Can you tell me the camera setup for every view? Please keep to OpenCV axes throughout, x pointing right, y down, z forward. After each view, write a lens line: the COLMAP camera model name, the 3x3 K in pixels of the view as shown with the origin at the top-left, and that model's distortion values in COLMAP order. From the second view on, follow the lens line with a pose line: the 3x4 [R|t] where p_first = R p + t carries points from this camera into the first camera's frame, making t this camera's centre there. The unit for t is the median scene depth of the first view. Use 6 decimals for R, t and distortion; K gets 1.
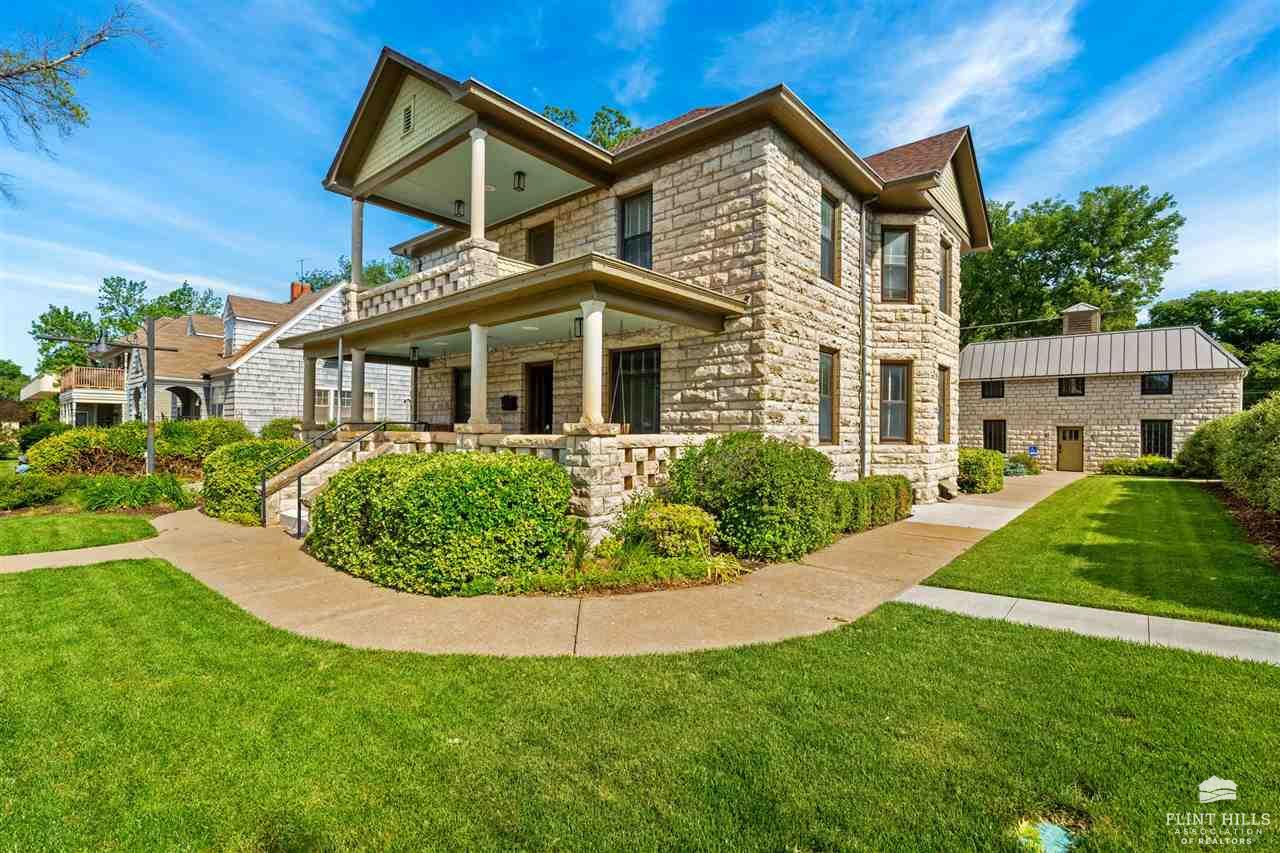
lens RADIAL K [[578.5, 0, 639.4], [0, 578.5, 429.0], [0, 0, 1]] dist [0.002241, 0.000255]
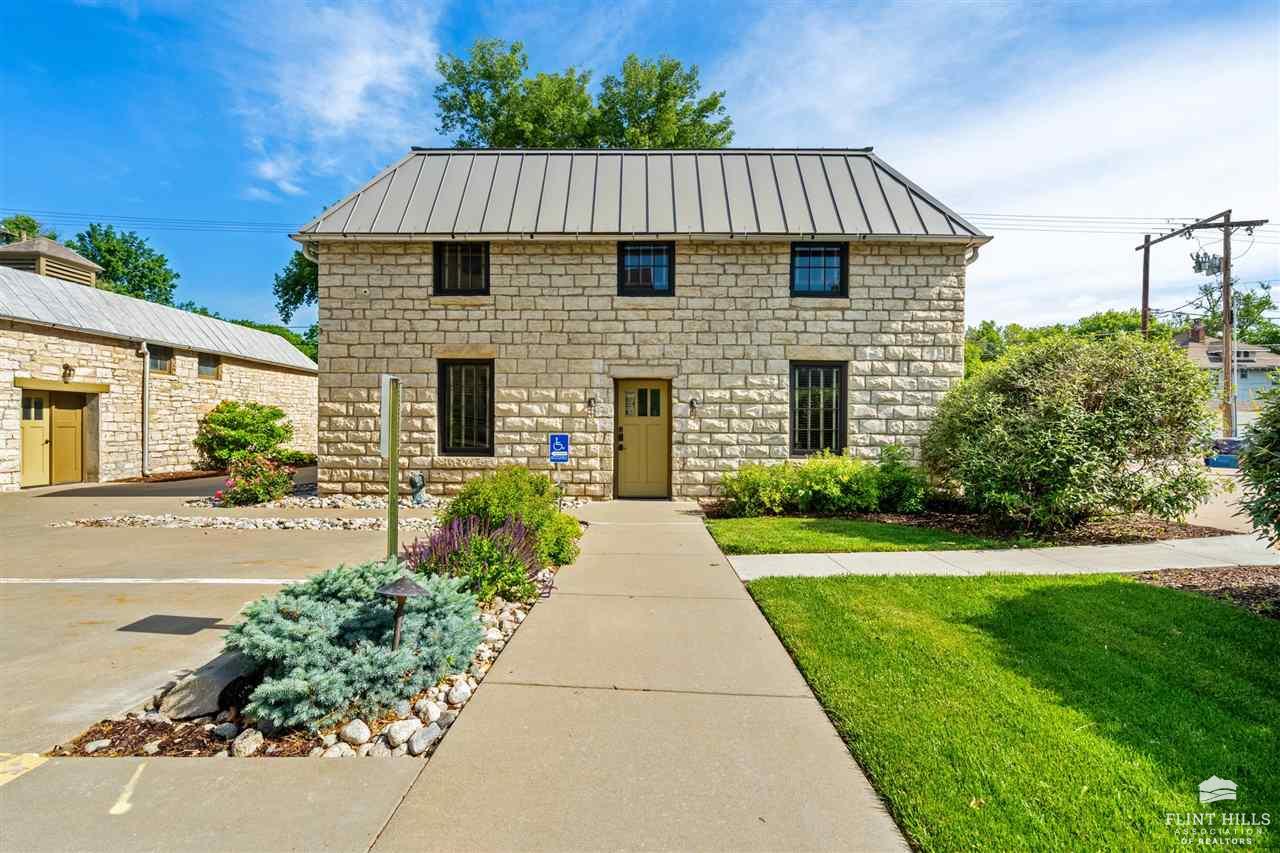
lens RADIAL K [[578.5, 0, 639.4], [0, 578.5, 429.0], [0, 0, 1]] dist [0.002241, 0.000255]
pose [[0.756084, -0.008513, 0.654419, 0.499551], [0.002144, 0.999942, 0.010530, 0.023834], [-0.654471, -0.006558, 0.756059, 0.721350]]
